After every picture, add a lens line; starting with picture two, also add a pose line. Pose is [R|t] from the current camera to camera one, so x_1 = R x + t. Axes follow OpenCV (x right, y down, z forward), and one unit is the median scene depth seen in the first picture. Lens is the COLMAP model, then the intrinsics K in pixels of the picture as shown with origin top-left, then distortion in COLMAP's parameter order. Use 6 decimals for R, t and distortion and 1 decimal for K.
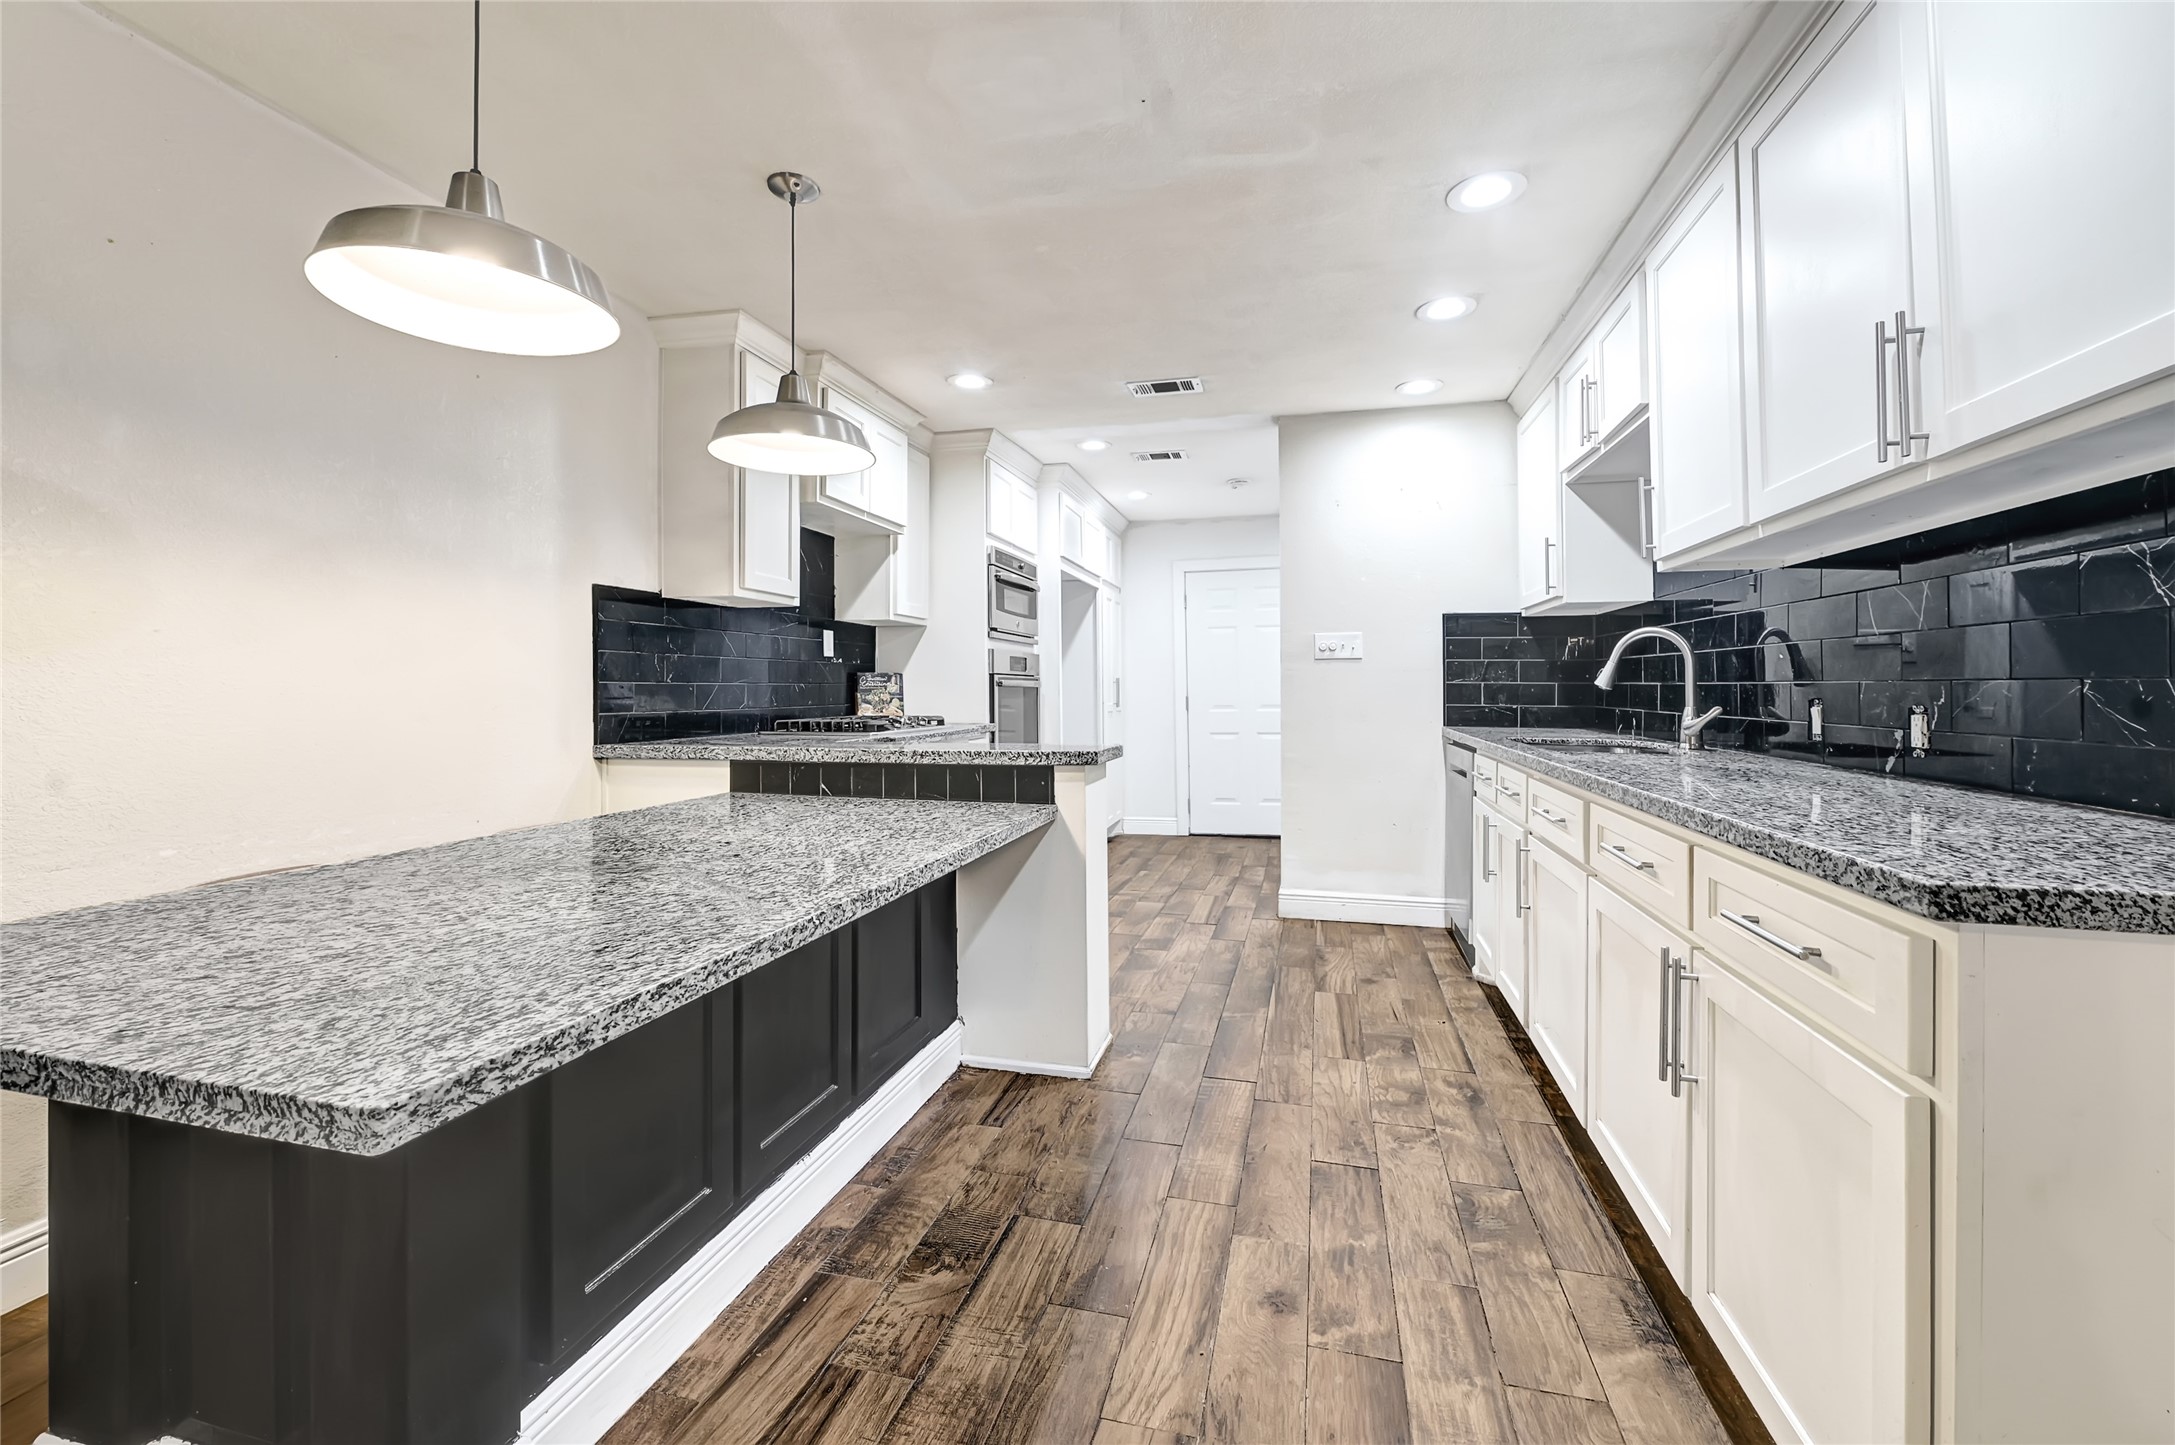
lens RADIAL K [[926.0, 0, 1067.4], [0, 926.0, 682.7], [0, 0, 1]] dist [0.001679, 0.000229]
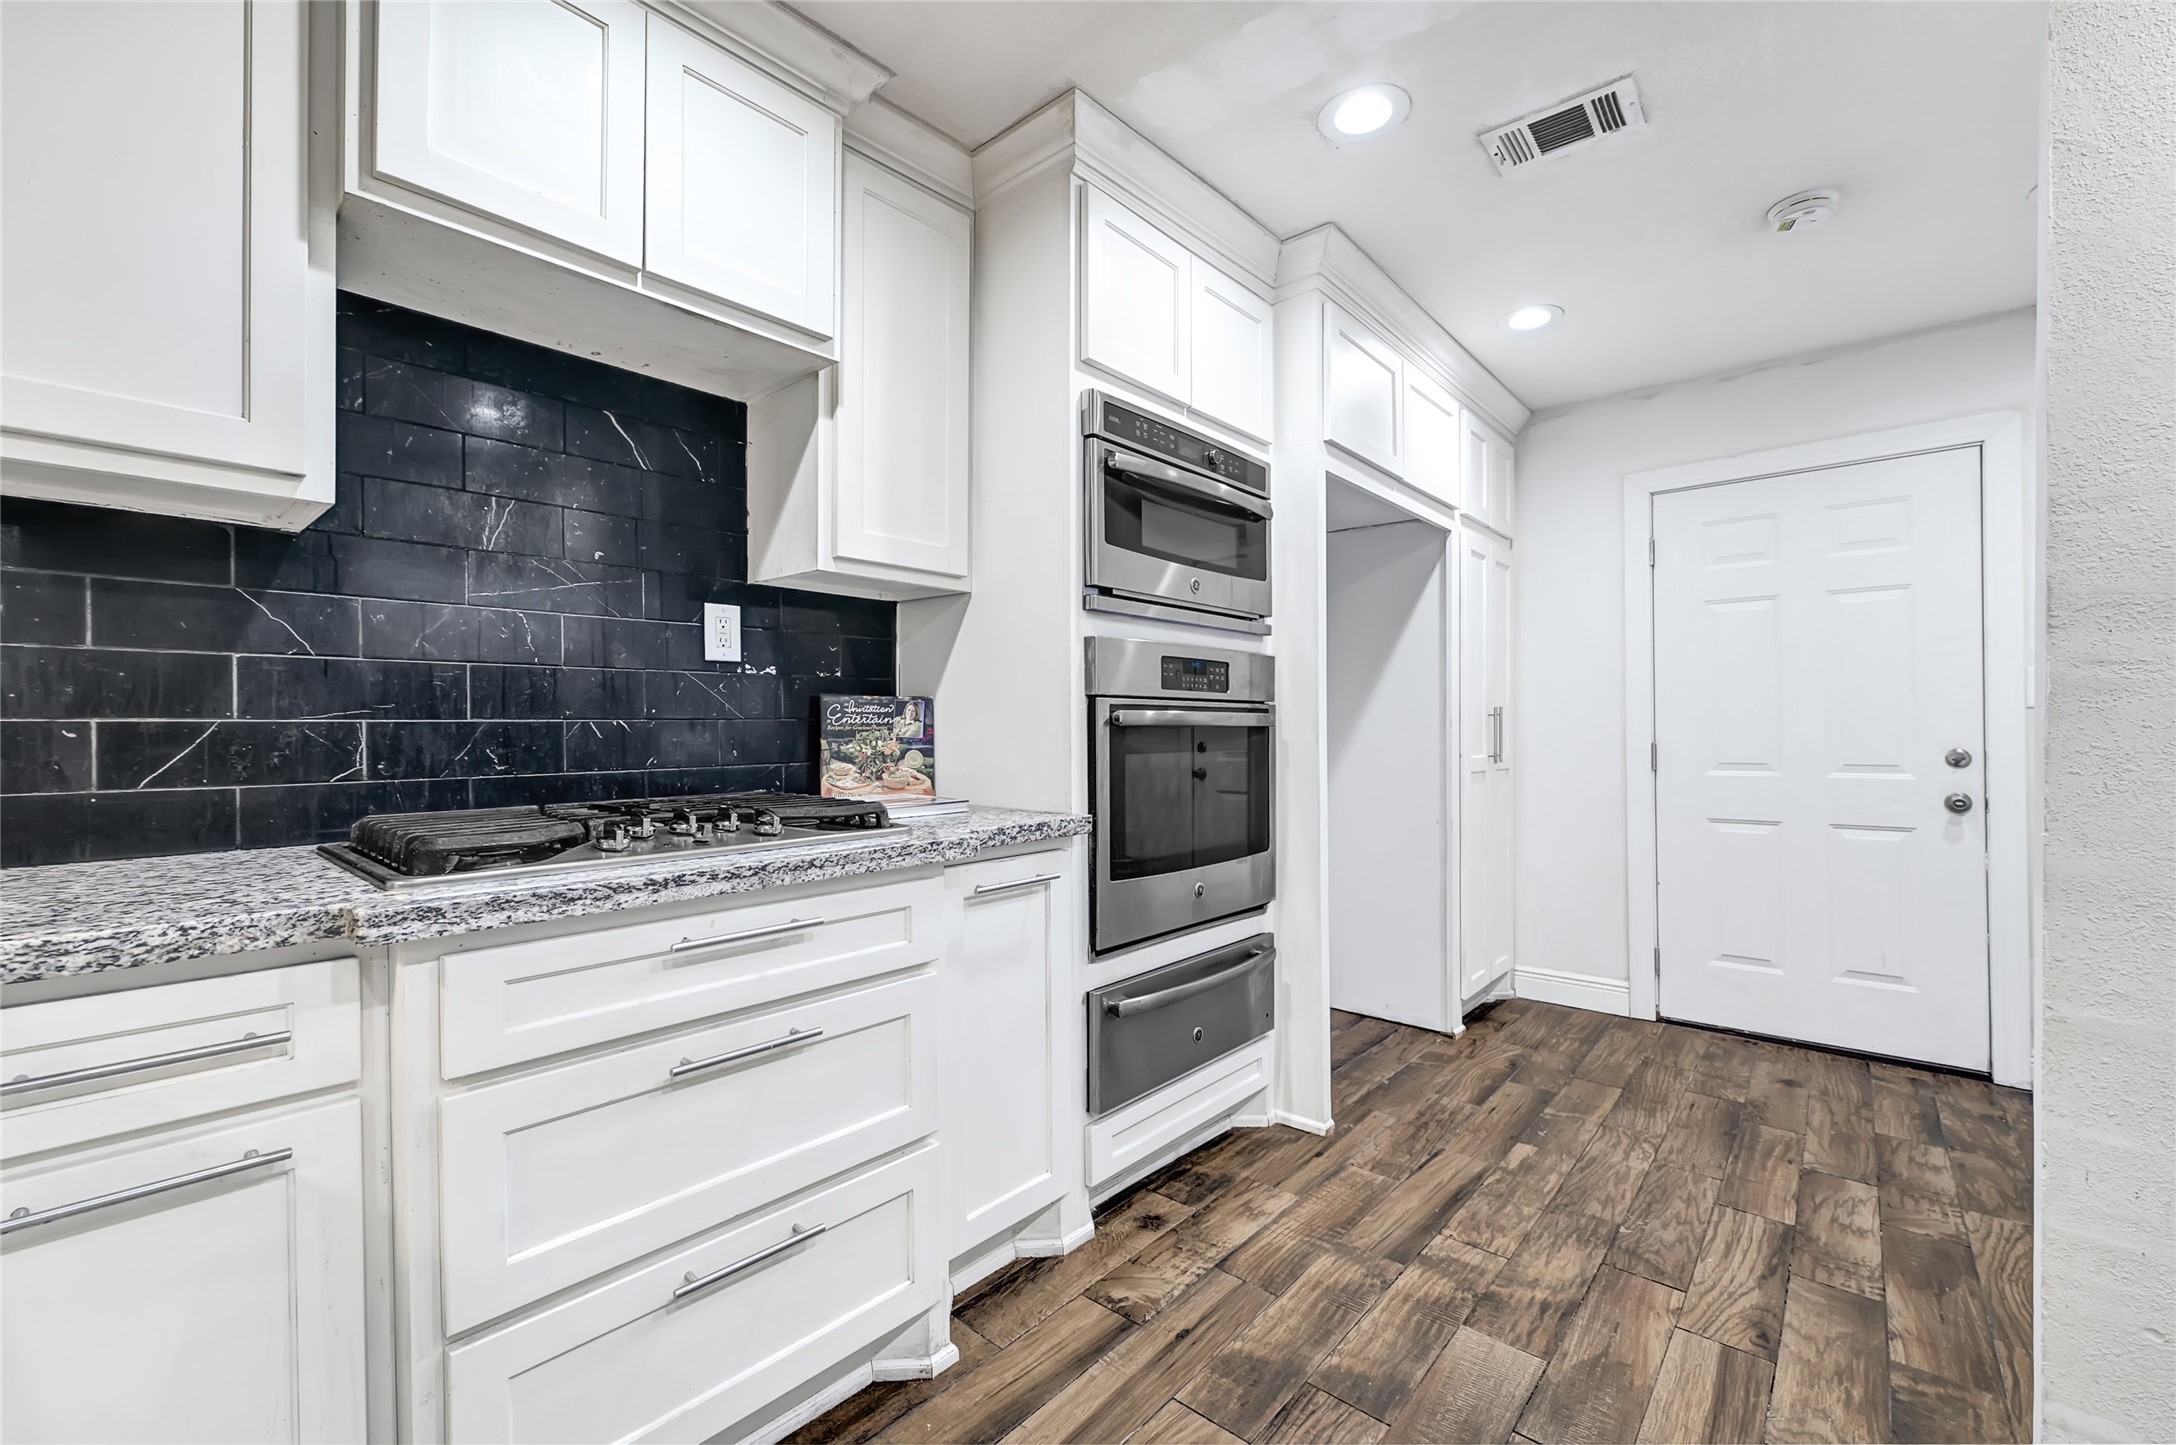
lens RADIAL K [[926.4, 0, 1090.0], [0, 926.4, 724.9], [0, 0, 1]] dist [0.001679, 0.000229]
pose [[0.905999, 0.005406, -0.423245, 0.097484], [0.000461, 0.999905, 0.013757, -0.002509], [0.423279, -0.012658, 0.905911, 0.628017]]
